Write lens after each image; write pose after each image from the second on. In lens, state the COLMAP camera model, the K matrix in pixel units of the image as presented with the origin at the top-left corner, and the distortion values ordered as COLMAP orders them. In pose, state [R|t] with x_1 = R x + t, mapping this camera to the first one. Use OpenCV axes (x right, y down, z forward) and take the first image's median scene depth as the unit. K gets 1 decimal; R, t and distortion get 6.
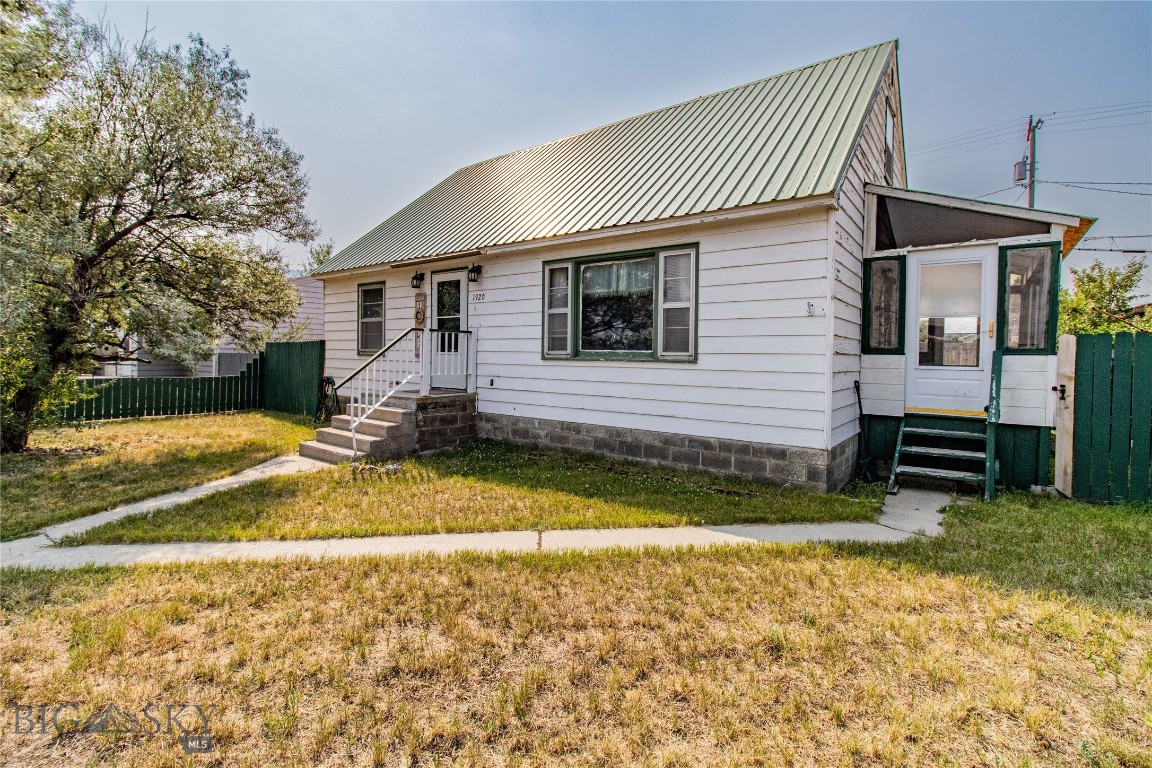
lens RADIAL K [[525.3, 0, 574.3], [0, 525.3, 362.2], [0, 0, 1]] dist [0.003431, 0.000356]
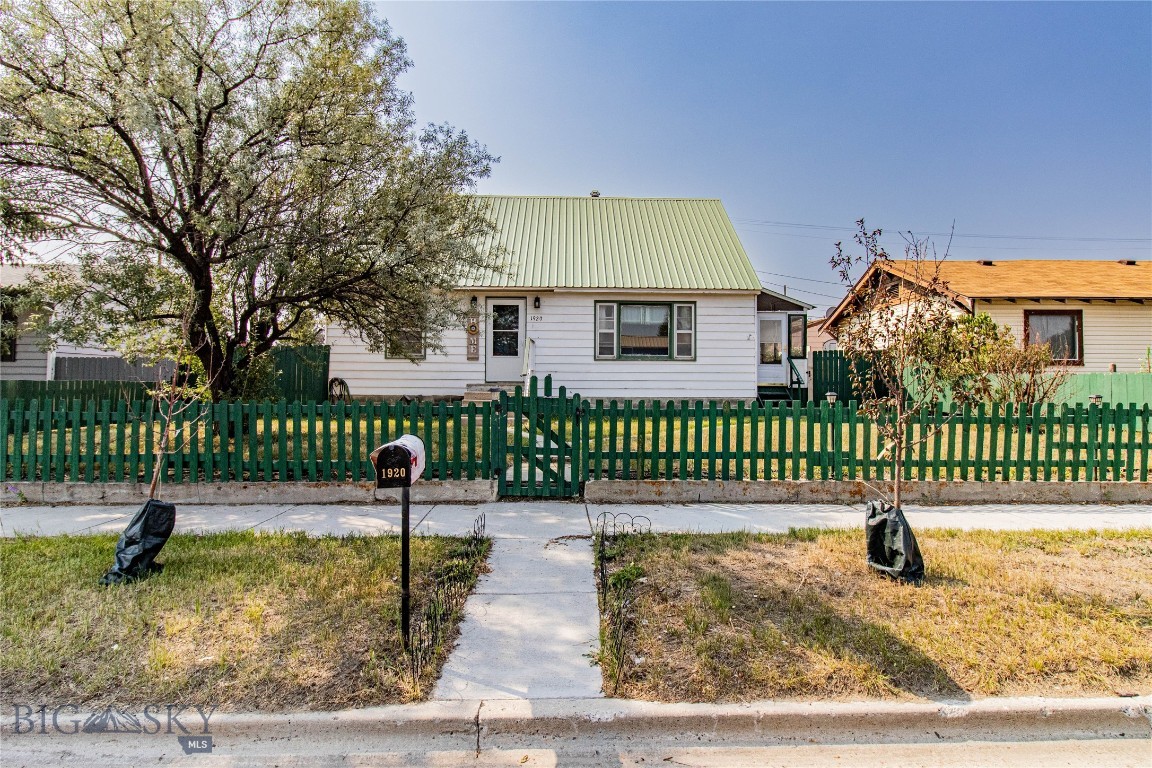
lens RADIAL K [[588.3, 0, 576.0], [0, 588.3, 384.0], [0, 0, 1]] dist [-0.001352, -0.000558]
pose [[0.794565, -0.006682, 0.607143, -1.231674], [0.012218, 0.999913, -0.004984, 0.077973], [-0.607056, 0.011378, 0.794577, -0.422186]]
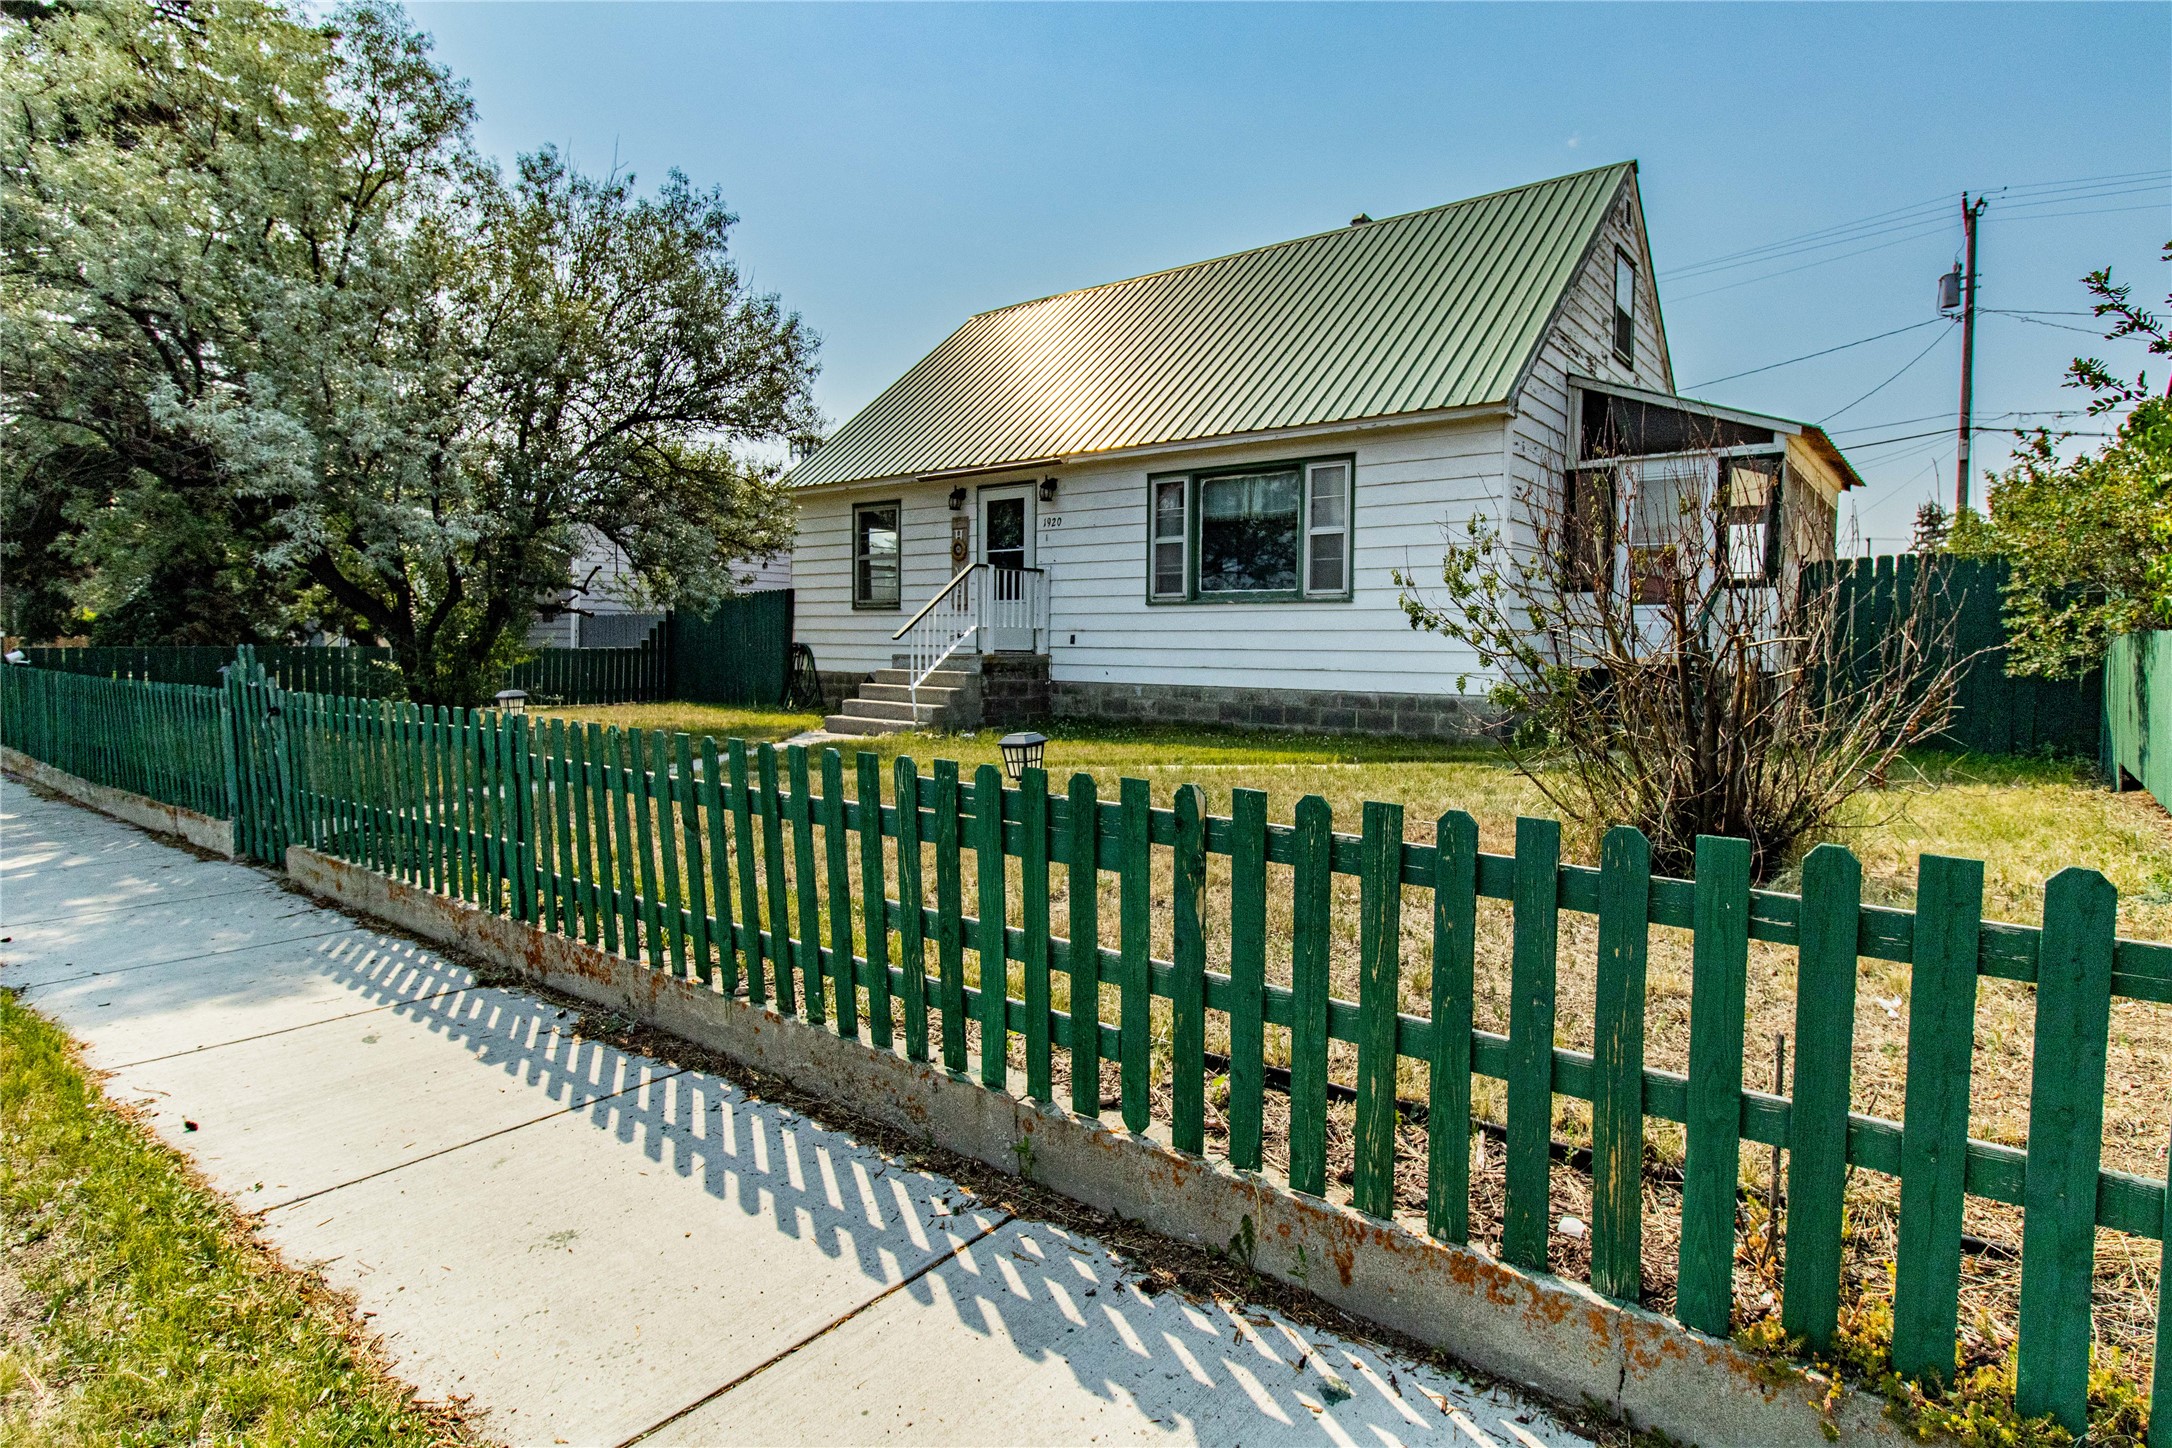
lens RADIAL K [[1095.2, 0, 1085.9], [0, 1095.2, 680.9], [0, 0, 1]] dist [-0.000955, -0.000164]
pose [[0.999781, -0.001633, -0.020878, -0.117345], [0.002040, 0.999808, 0.019480, 0.073560], [0.020842, -0.019519, 0.999592, -0.575136]]
